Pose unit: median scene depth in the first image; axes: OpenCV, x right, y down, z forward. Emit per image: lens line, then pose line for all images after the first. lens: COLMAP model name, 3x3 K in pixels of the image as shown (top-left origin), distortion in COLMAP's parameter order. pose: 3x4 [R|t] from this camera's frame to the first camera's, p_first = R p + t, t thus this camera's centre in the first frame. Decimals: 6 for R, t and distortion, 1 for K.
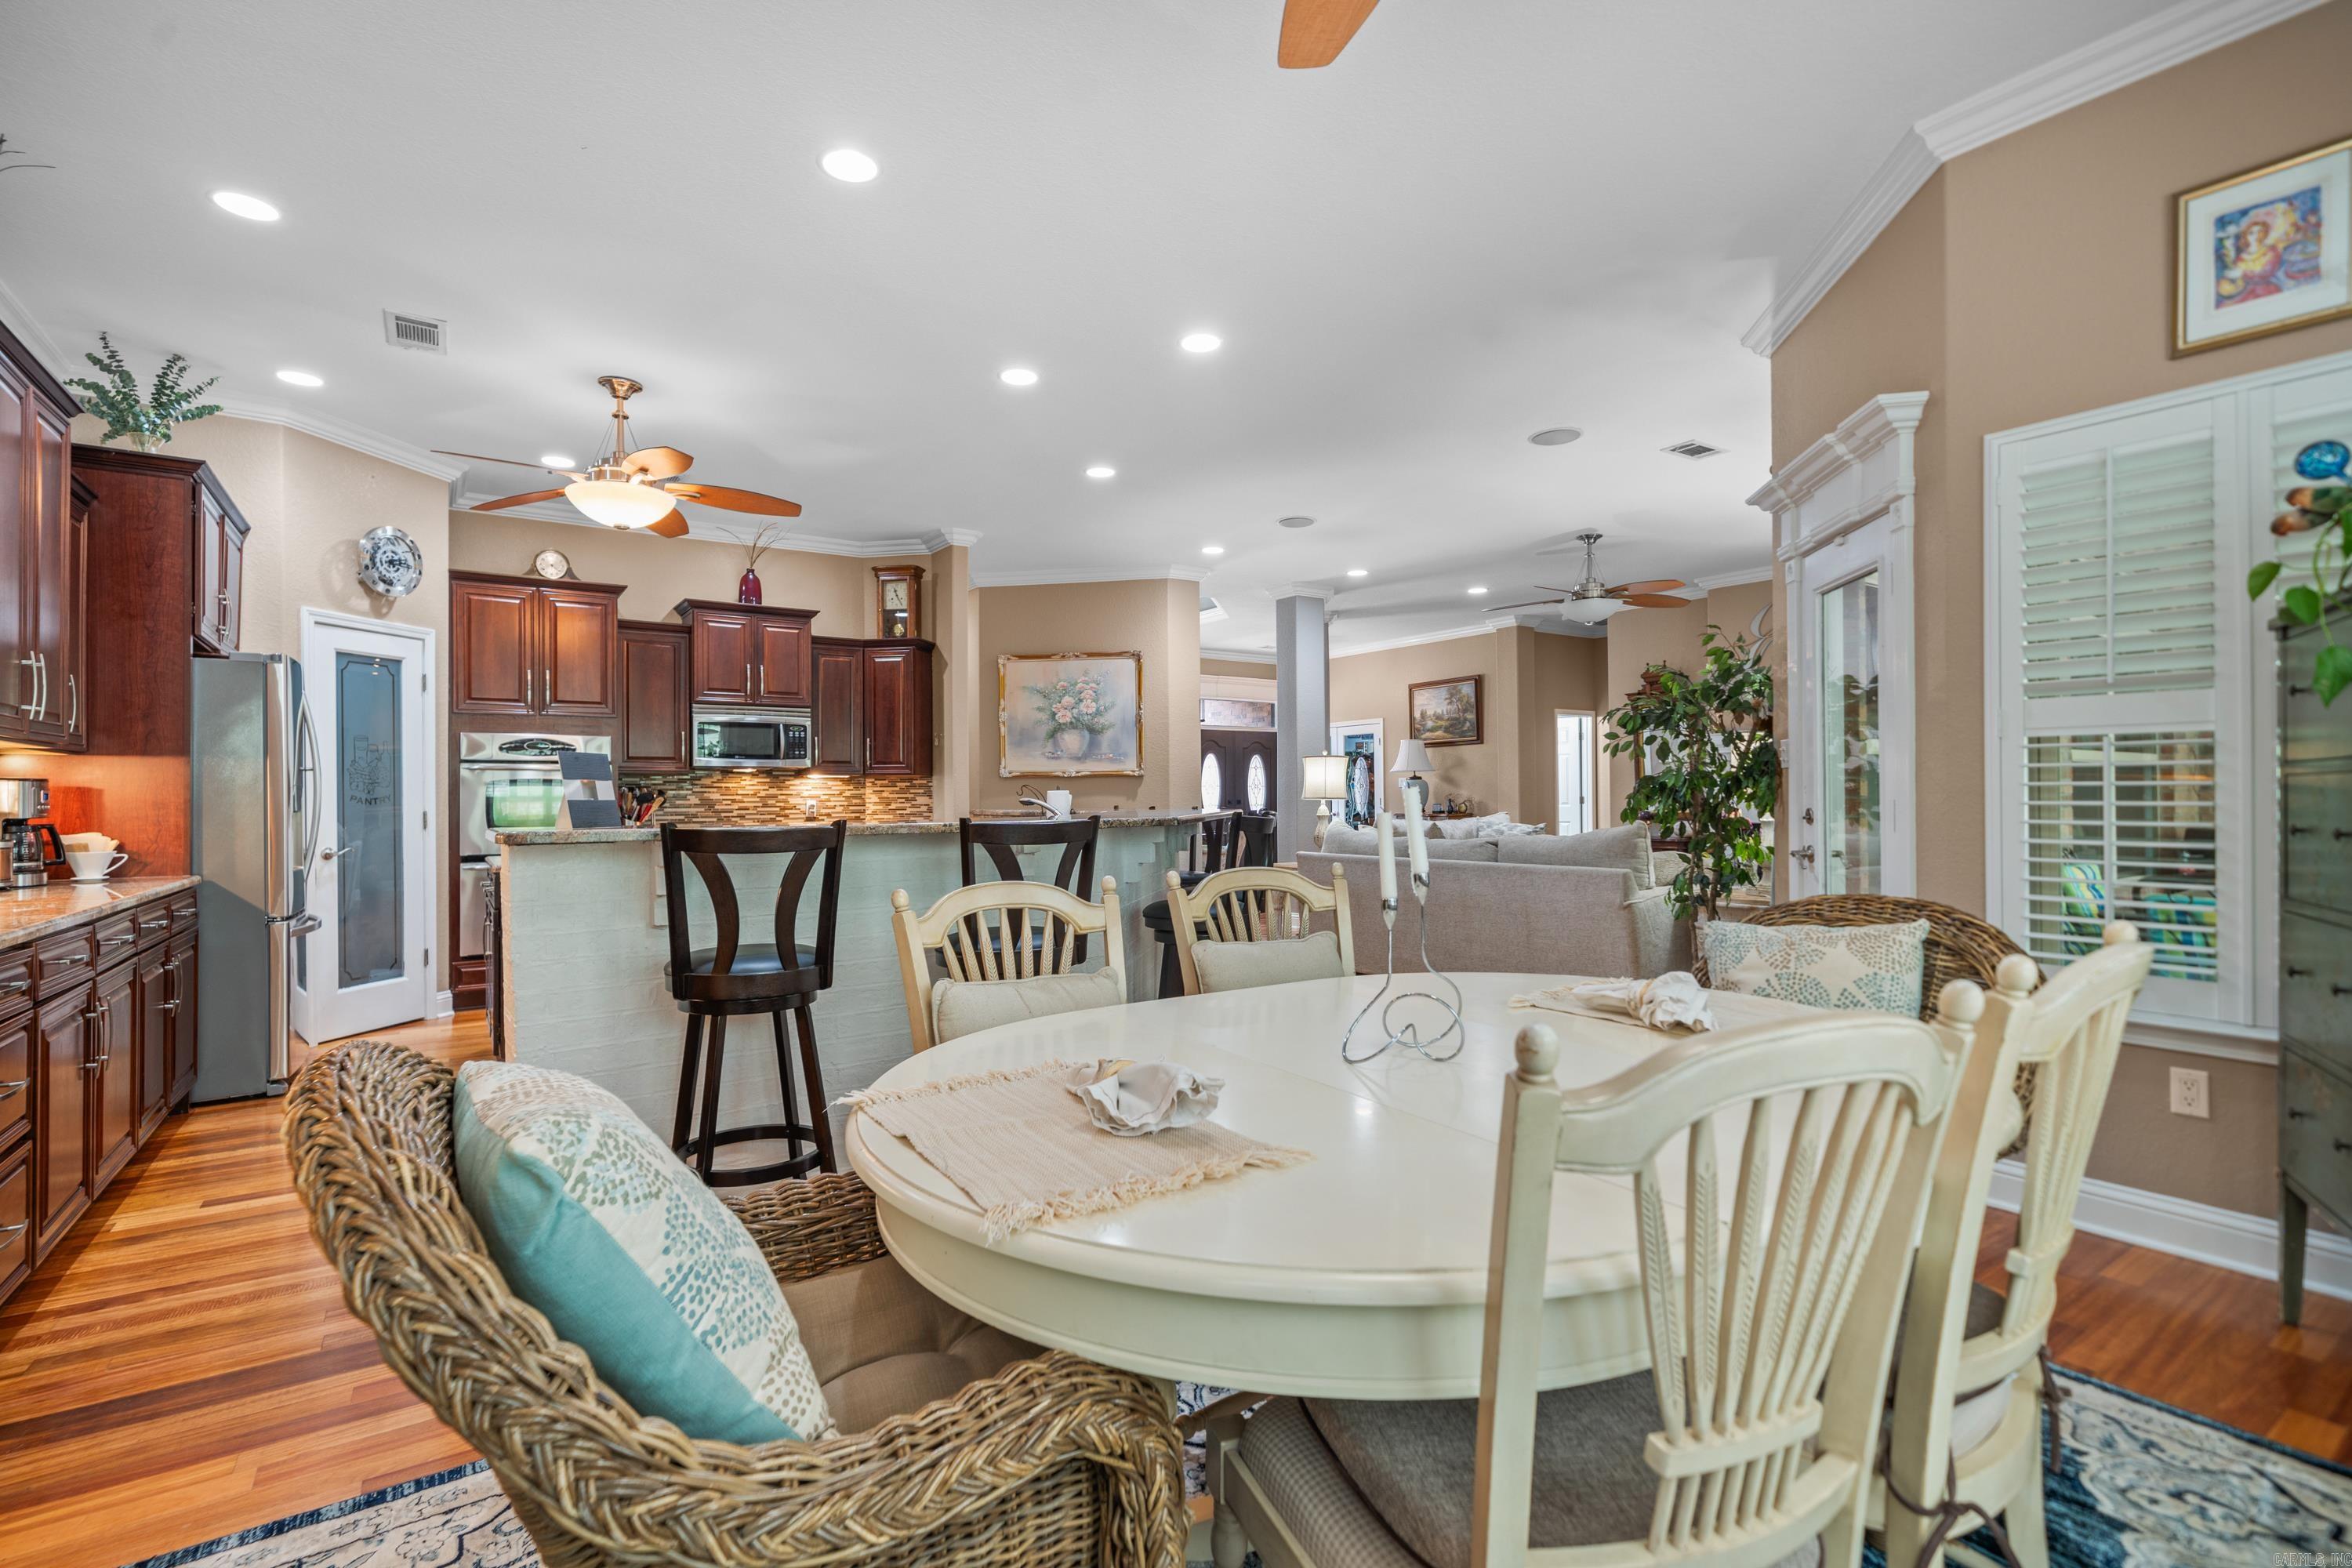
lens RADIAL K [[1084.9, 0, 1156.1], [0, 1084.9, 791.2], [0, 0, 1]] dist [-0.001110, 0.000861]
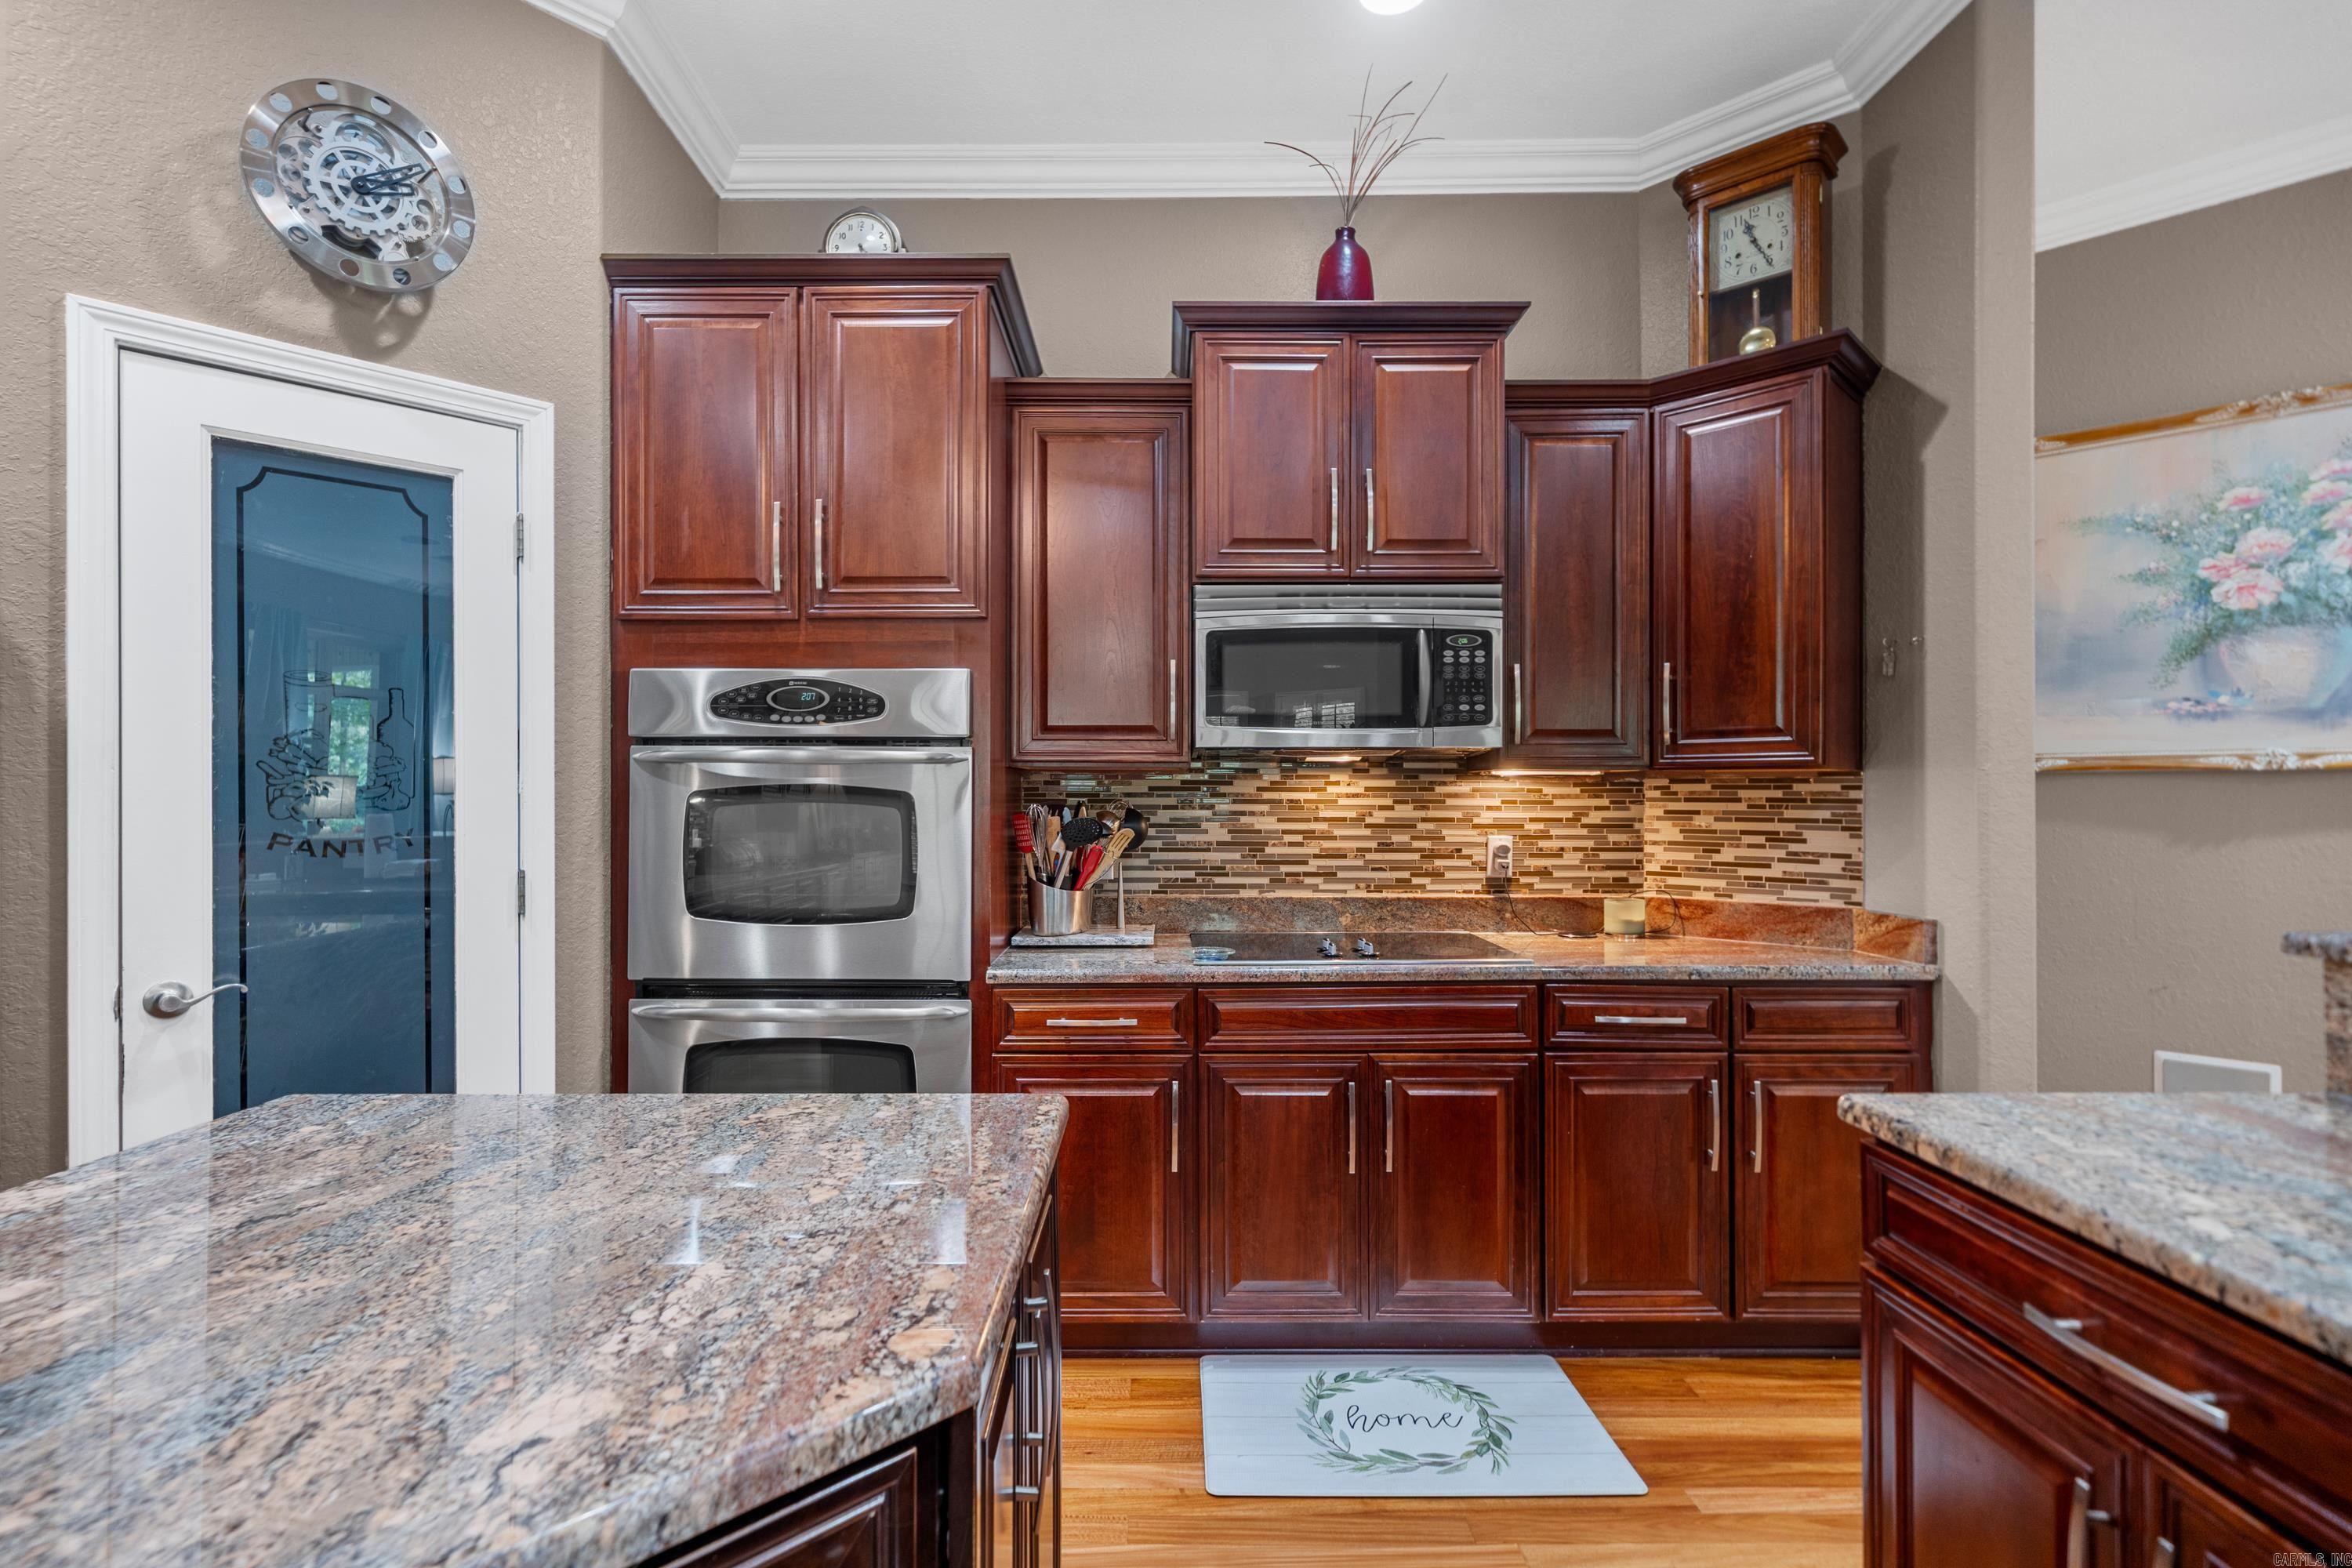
lens RADIAL K [[1084.9, 0, 1158.2], [0, 1084.9, 790.8], [0, 0, 1]] dist [-0.001110, 0.000861]
pose [[0.831510, 0.003269, -0.555500, -0.210871], [-0.001467, 0.999992, 0.003690, -0.008877], [0.555508, -0.002253, 0.831508, 0.630060]]
